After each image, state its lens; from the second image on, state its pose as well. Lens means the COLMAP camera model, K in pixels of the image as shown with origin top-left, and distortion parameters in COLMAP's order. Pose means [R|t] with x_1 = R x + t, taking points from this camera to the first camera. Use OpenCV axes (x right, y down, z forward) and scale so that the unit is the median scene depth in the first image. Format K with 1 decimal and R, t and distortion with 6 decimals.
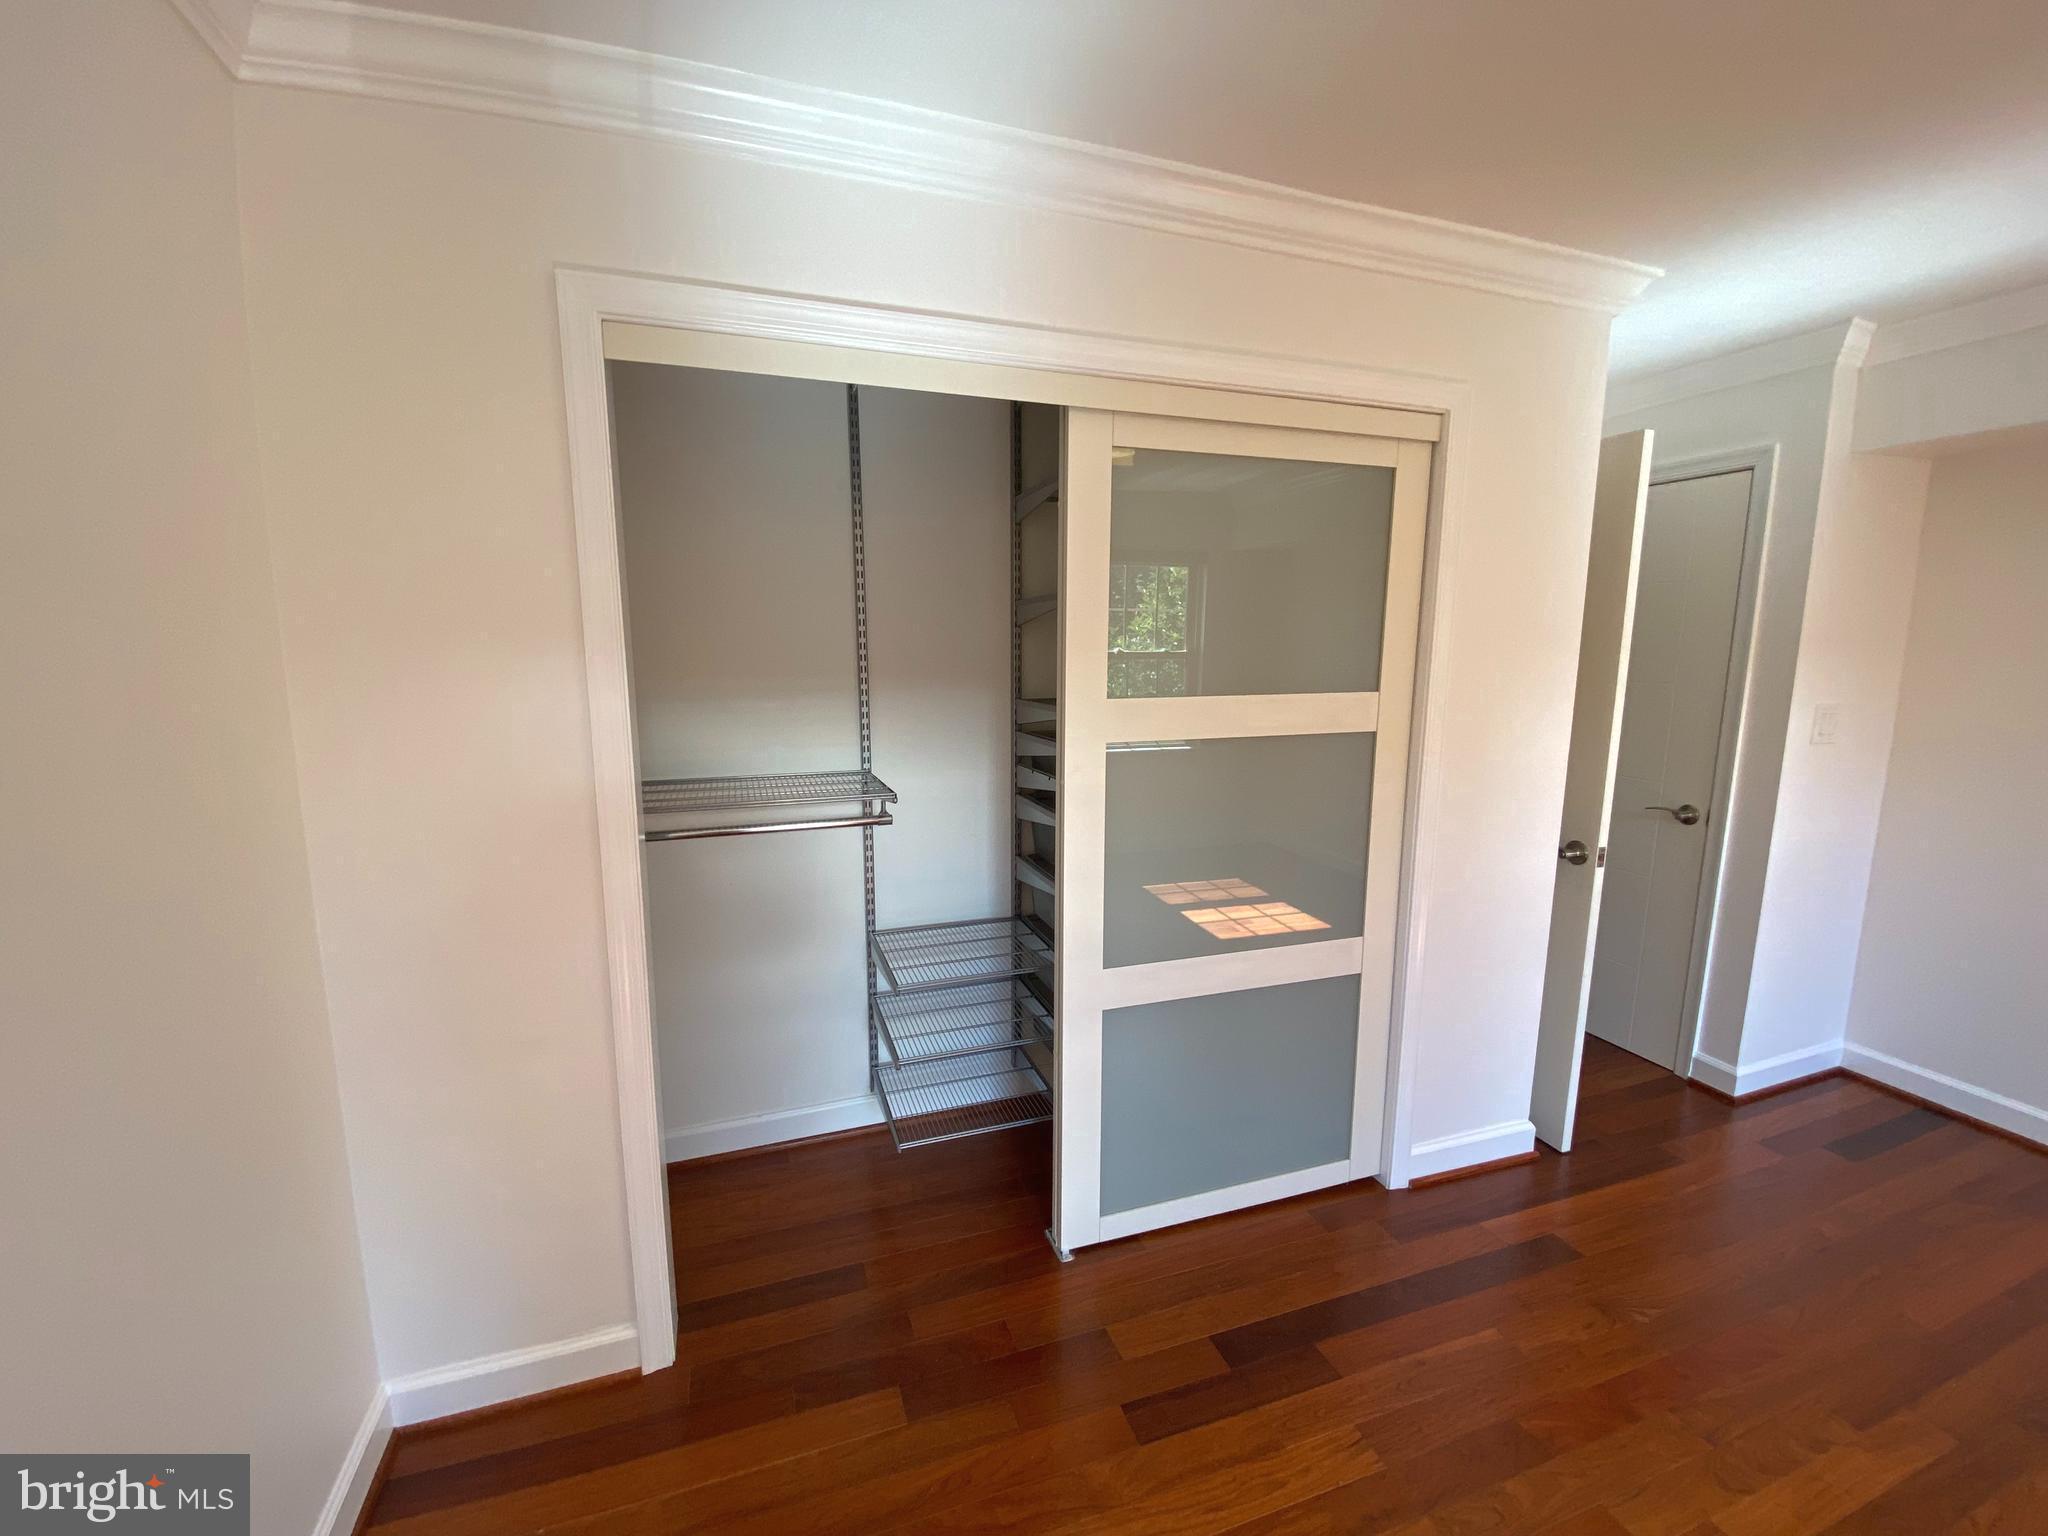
lens RADIAL K [[821.6, 0, 1027.7], [0, 821.6, 770.5], [0, 0, 1]] dist [0.027592, -0.024729]
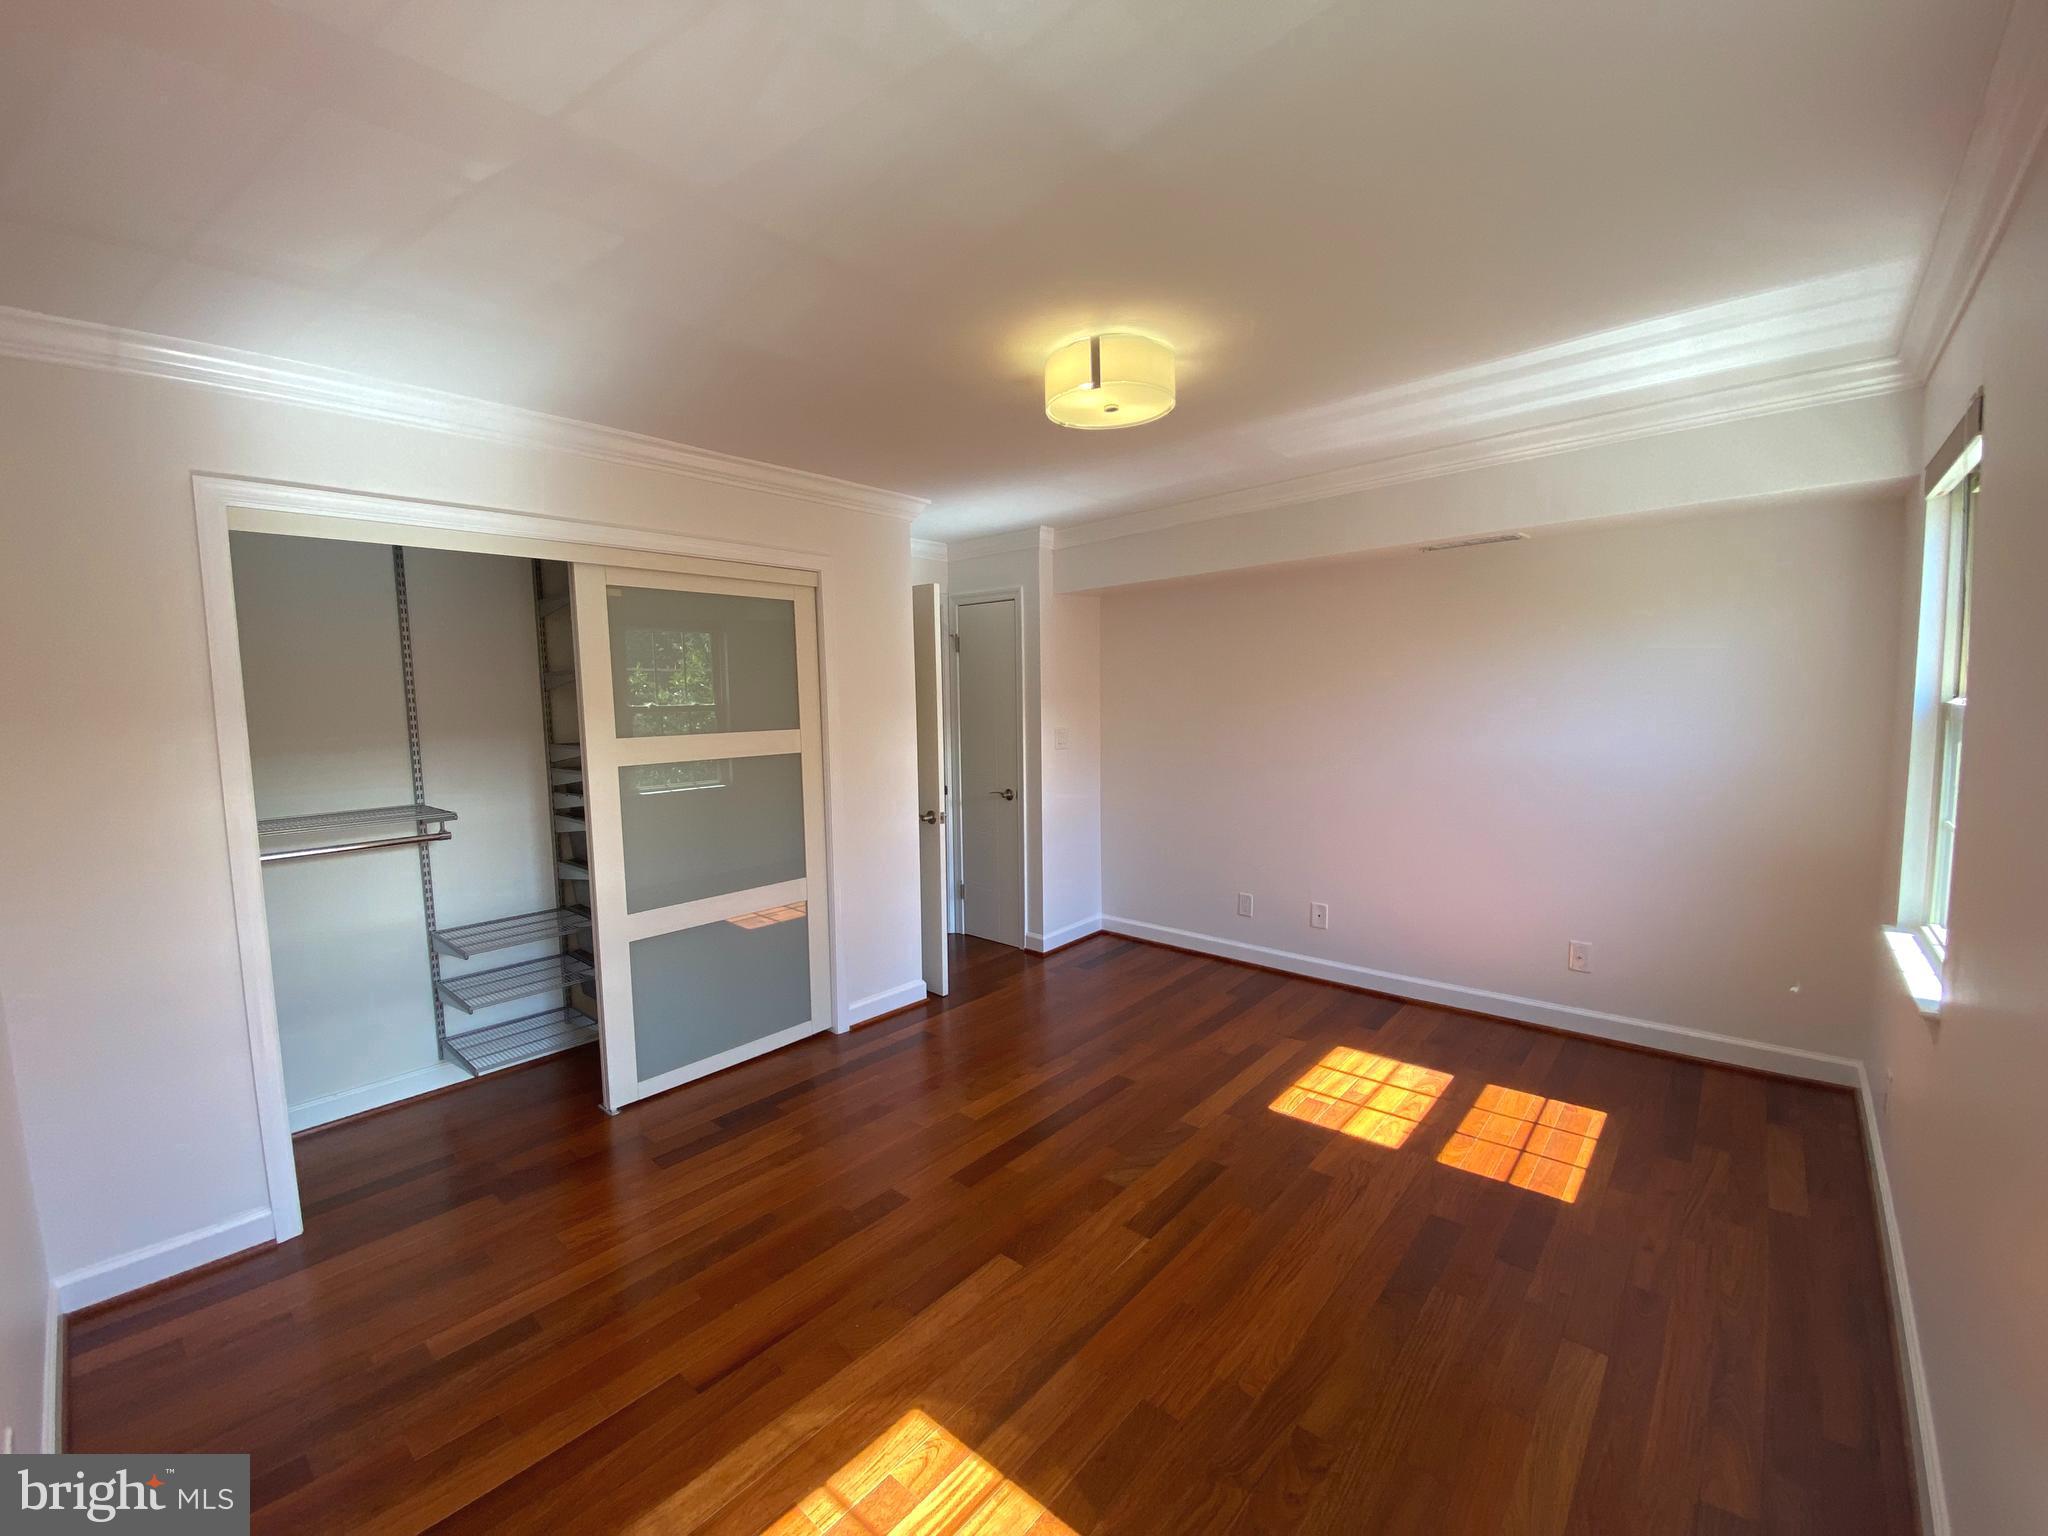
lens RADIAL K [[821.6, 0, 1027.7], [0, 821.6, 770.5], [0, 0, 1]] dist [0.027592, -0.024729]
pose [[0.871575, -0.062905, 0.486211, 0.008064], [0.091129, 0.995238, -0.034595, 0.079975], [-0.481719, 0.074460, 0.873157, -0.613717]]
